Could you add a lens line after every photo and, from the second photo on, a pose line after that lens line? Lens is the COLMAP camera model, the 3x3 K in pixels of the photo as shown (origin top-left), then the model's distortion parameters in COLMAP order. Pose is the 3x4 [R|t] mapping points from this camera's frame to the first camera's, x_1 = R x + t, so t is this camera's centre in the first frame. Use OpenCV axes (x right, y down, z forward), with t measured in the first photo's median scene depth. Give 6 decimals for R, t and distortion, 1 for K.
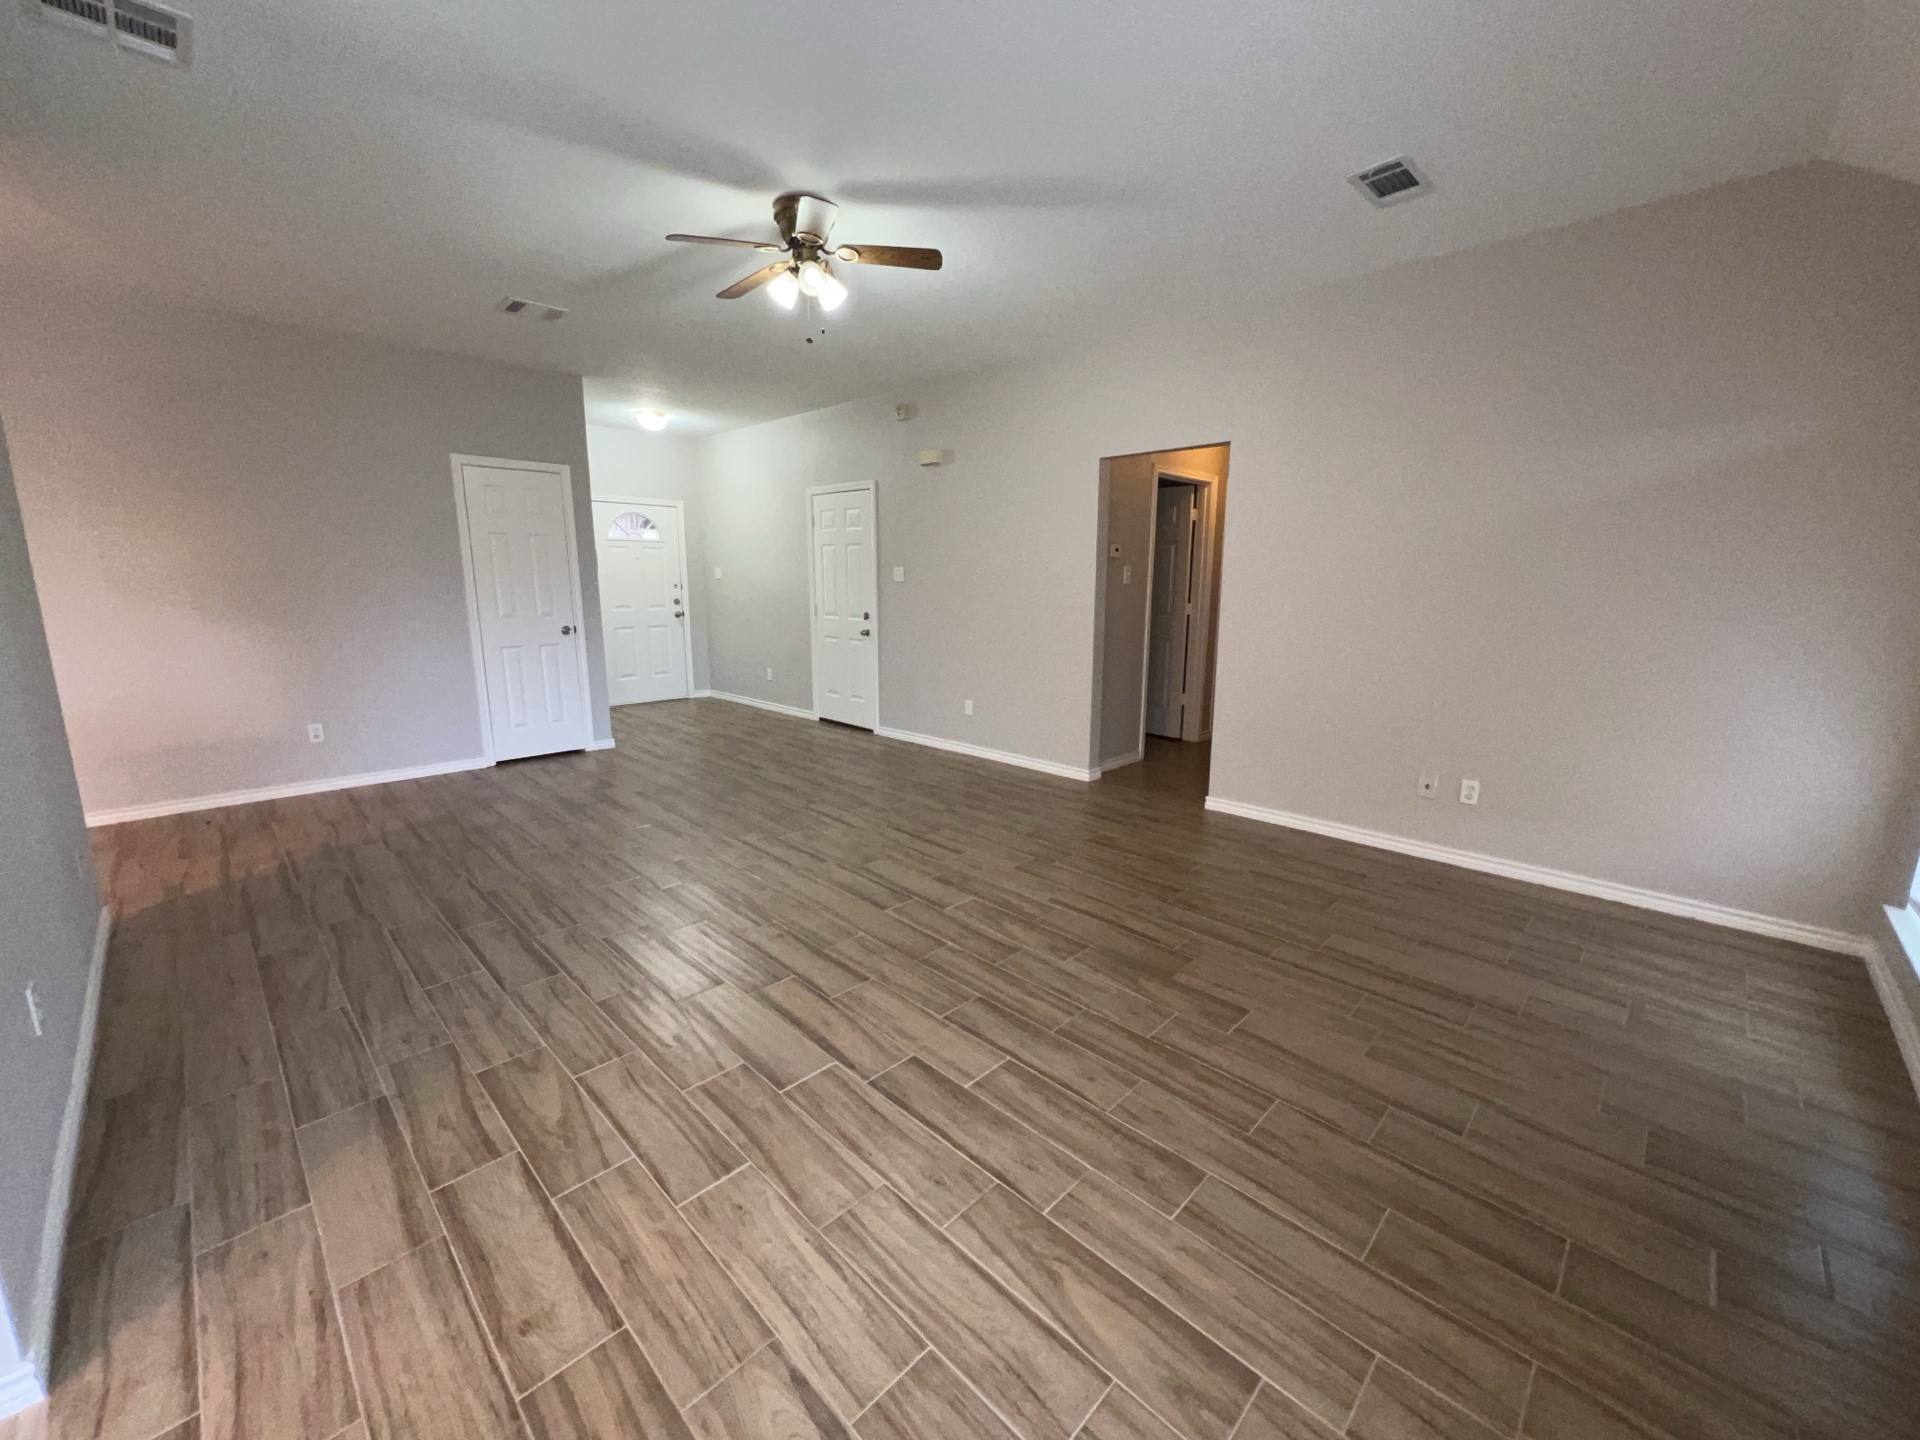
lens RADIAL K [[764.6, 0, 960.0], [0, 764.6, 720.0], [0, 0, 1]] dist [-0.002754, 0.000572]
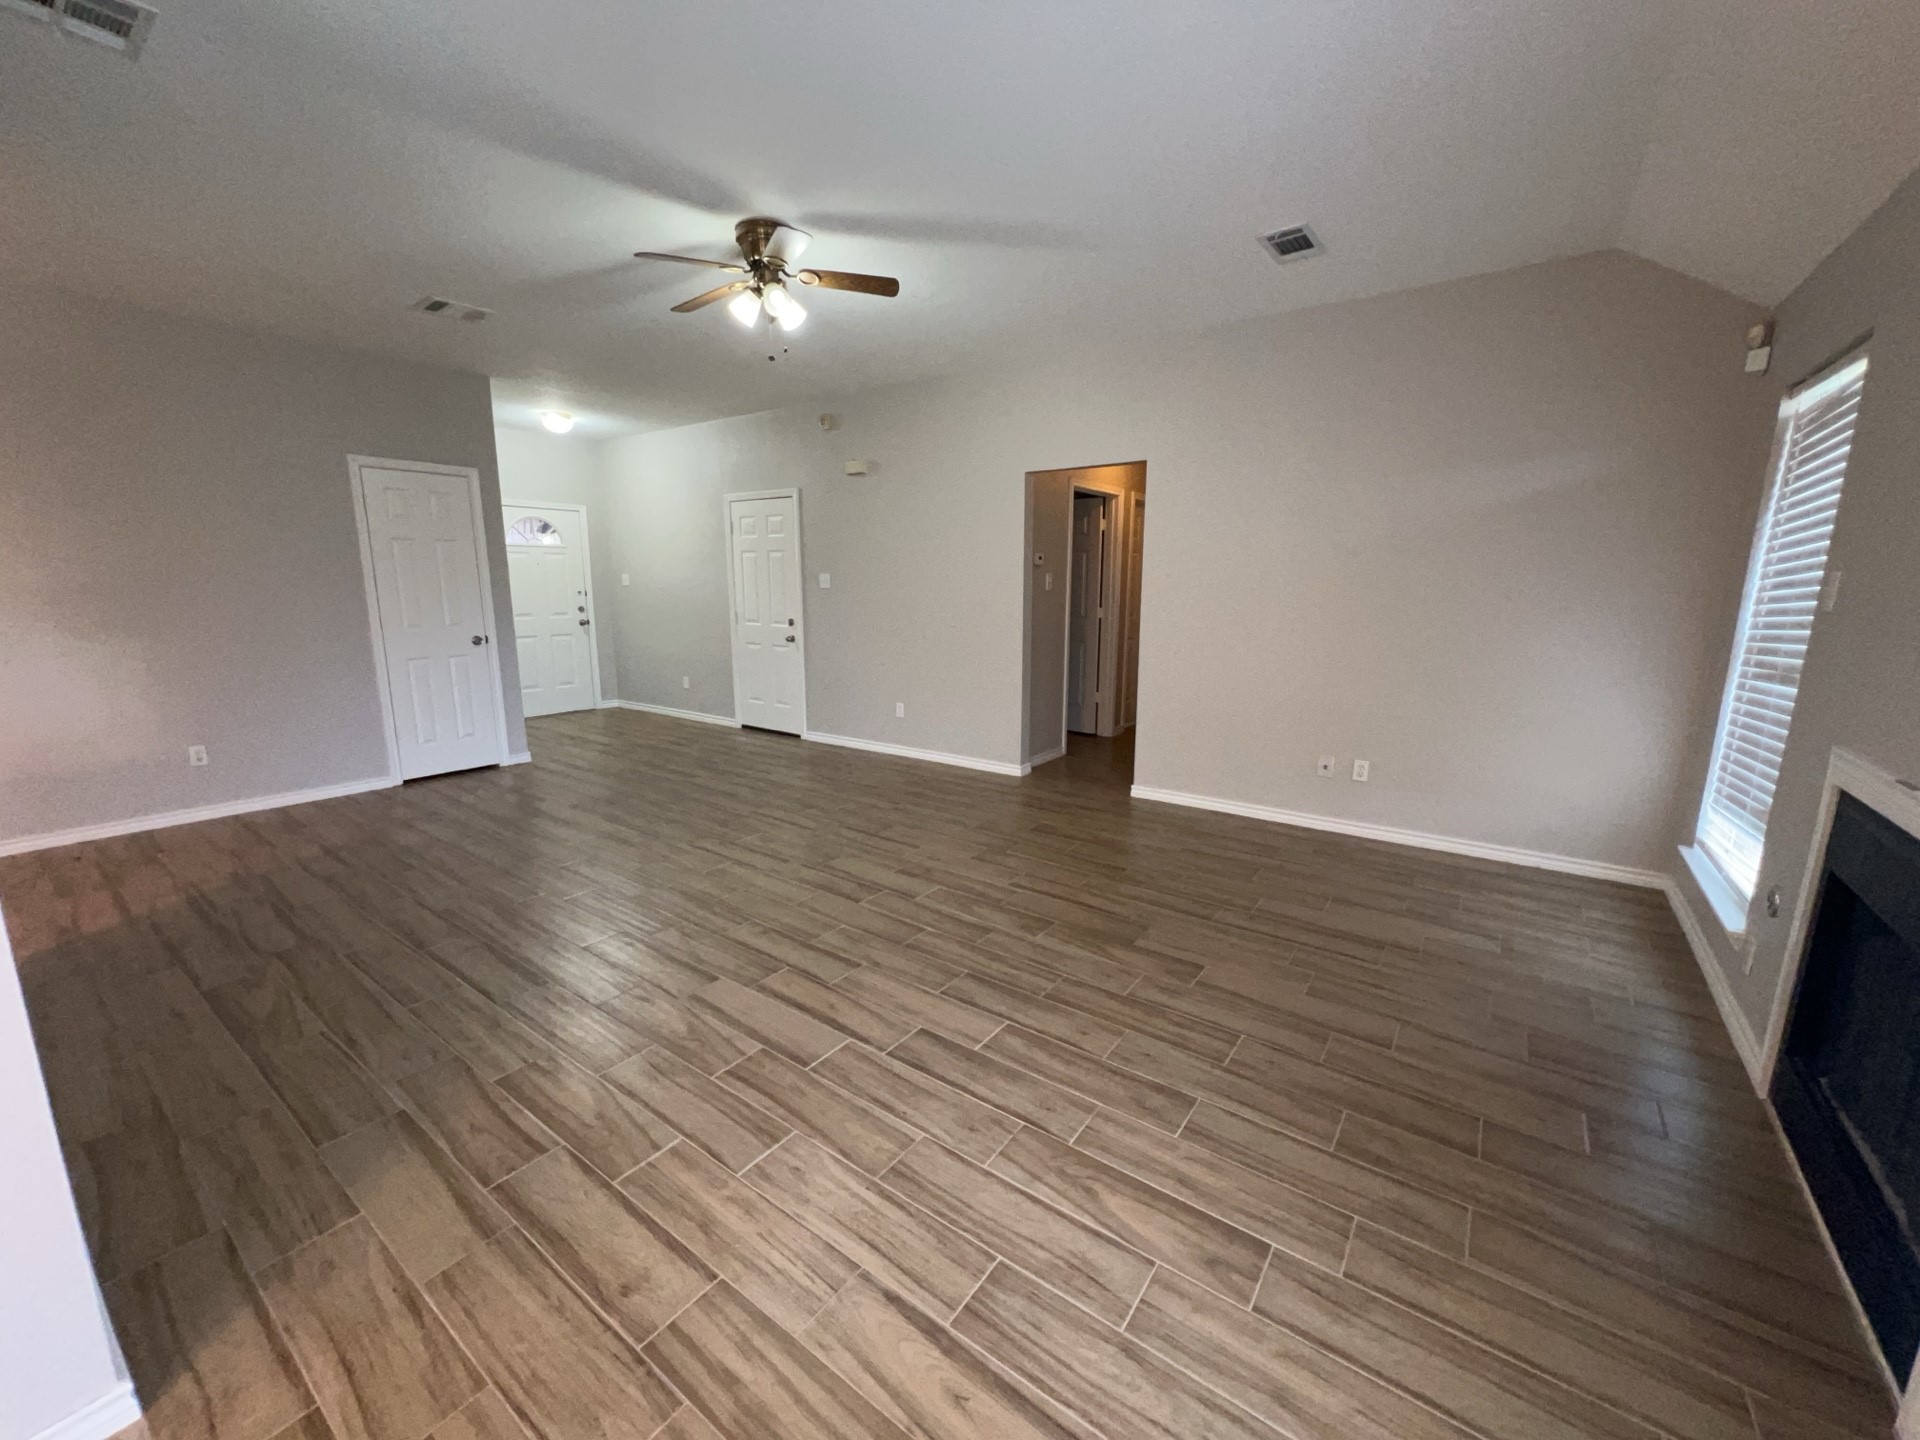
lens RADIAL K [[764.6, 0, 960.0], [0, 764.6, 720.0], [0, 0, 1]] dist [-0.002754, 0.000572]
pose [[0.989337, -0.028159, 0.142895, -0.111872], [0.028941, 0.999575, -0.003392, 0.005807], [-0.142738, 0.007492, 0.989732, -0.064092]]
